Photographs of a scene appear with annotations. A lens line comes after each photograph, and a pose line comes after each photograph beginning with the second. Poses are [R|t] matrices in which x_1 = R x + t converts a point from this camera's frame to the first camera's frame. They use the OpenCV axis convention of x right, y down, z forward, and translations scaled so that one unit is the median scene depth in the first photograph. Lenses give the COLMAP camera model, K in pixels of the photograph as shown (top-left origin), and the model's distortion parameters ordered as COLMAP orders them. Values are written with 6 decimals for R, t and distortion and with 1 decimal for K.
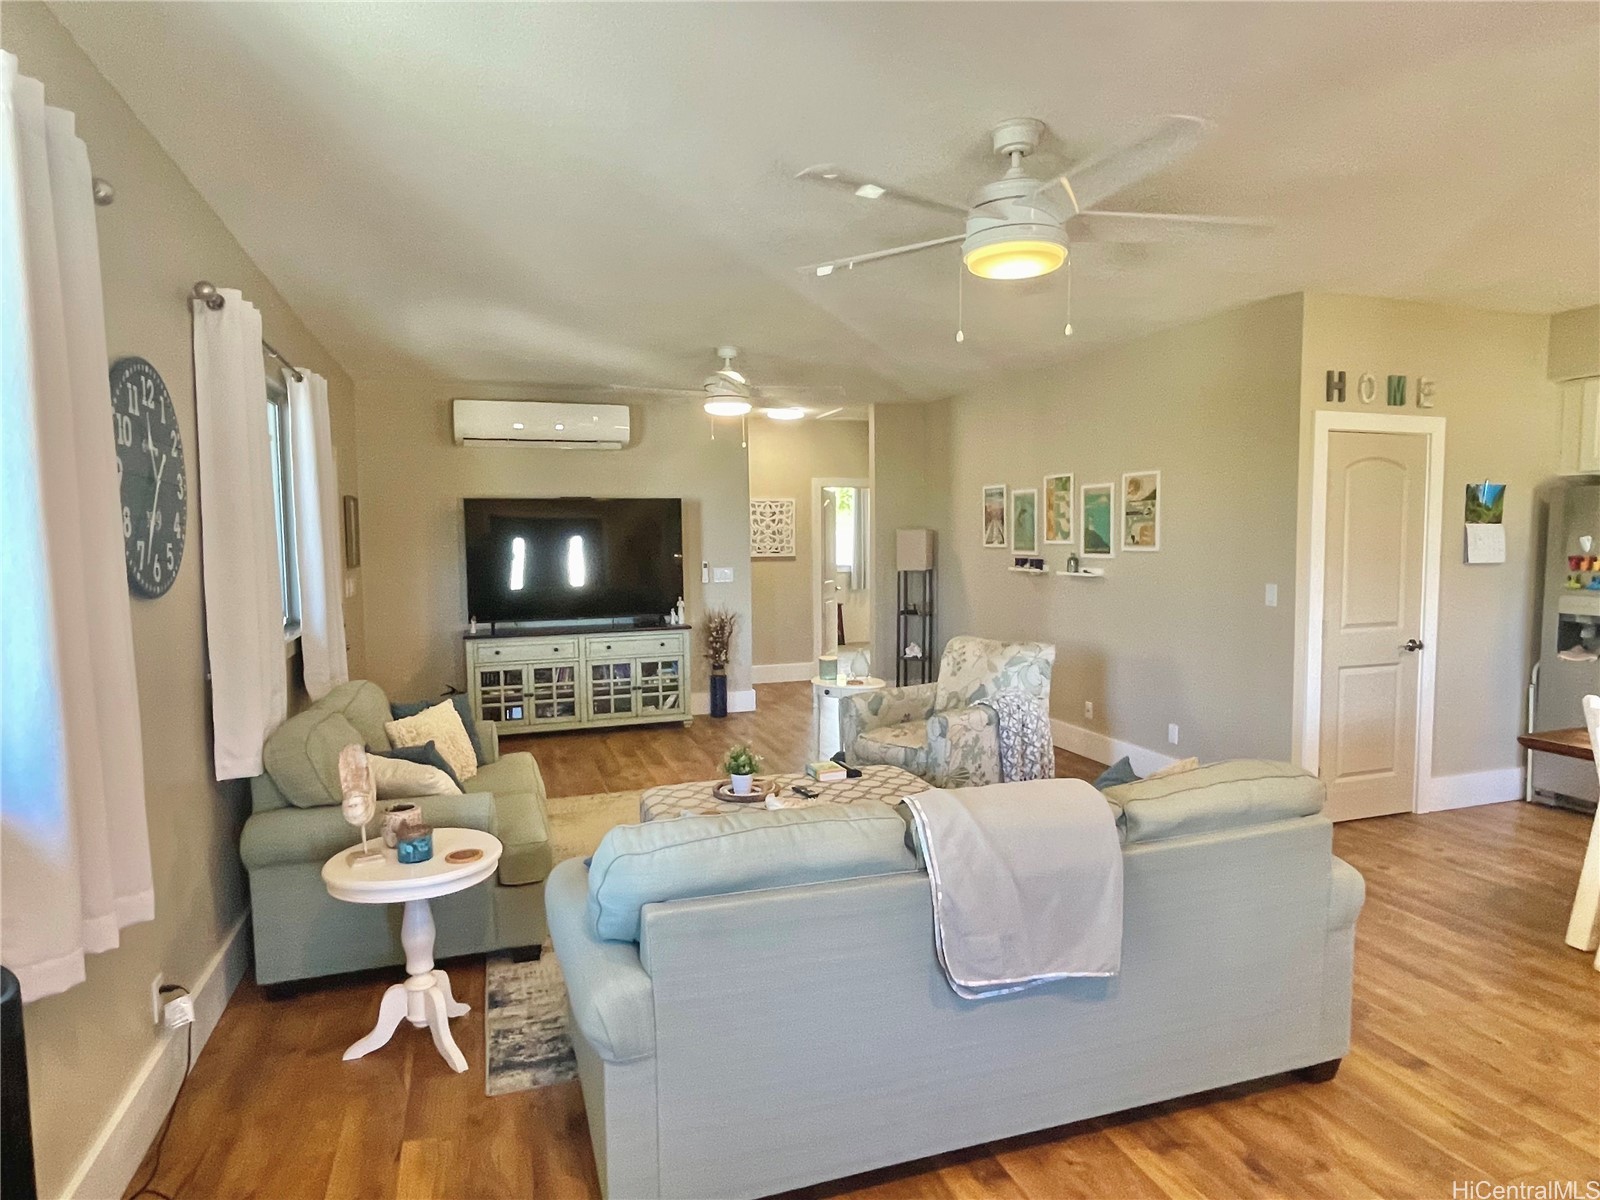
lens RADIAL K [[903.8, 0, 800.0], [0, 903.8, 600.0], [0, 0, 1]] dist [0.000421, 0.000043]
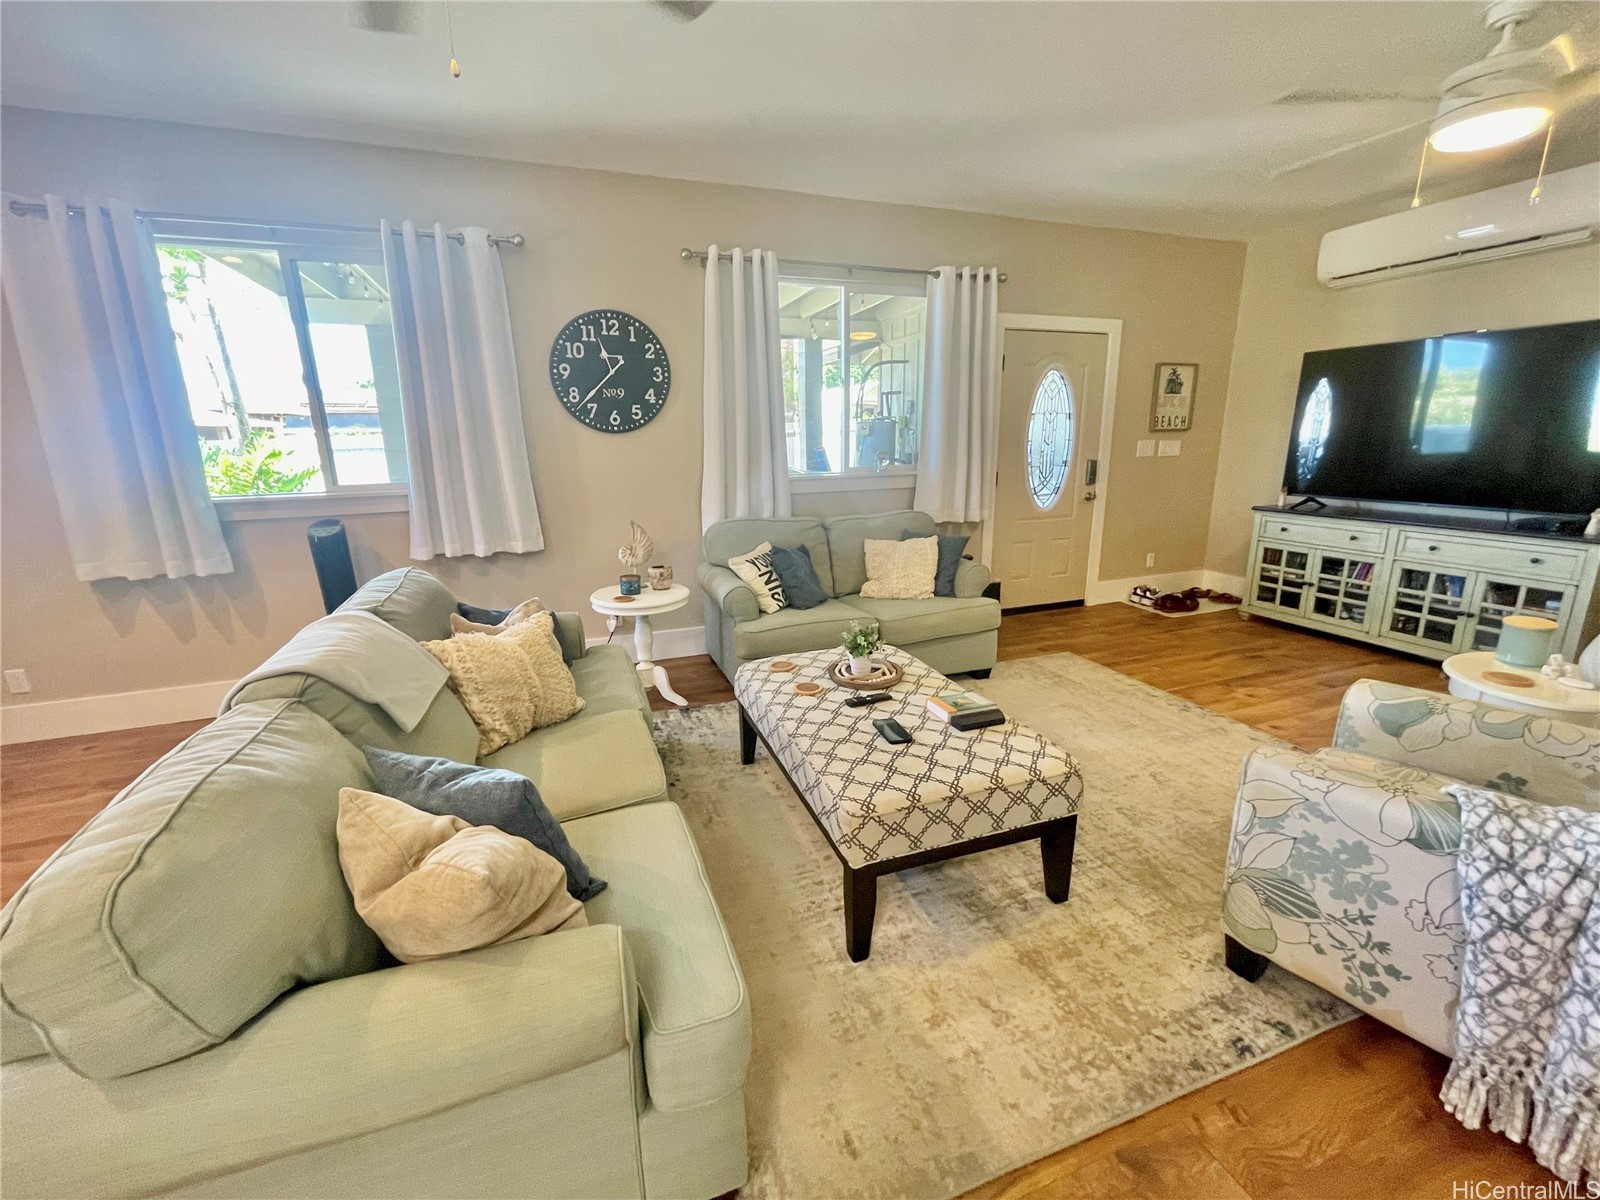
lens RADIAL K [[657.0, 0, 800.0], [0, 657.0, 600.0], [0, 0, 1]] dist [-0.000532, -0.000093]
pose [[0.030655, 0.256293, -0.966113, 0.301297], [-0.056119, 0.965484, 0.254346, -0.013489], [0.997953, 0.046421, 0.043979, 0.486939]]
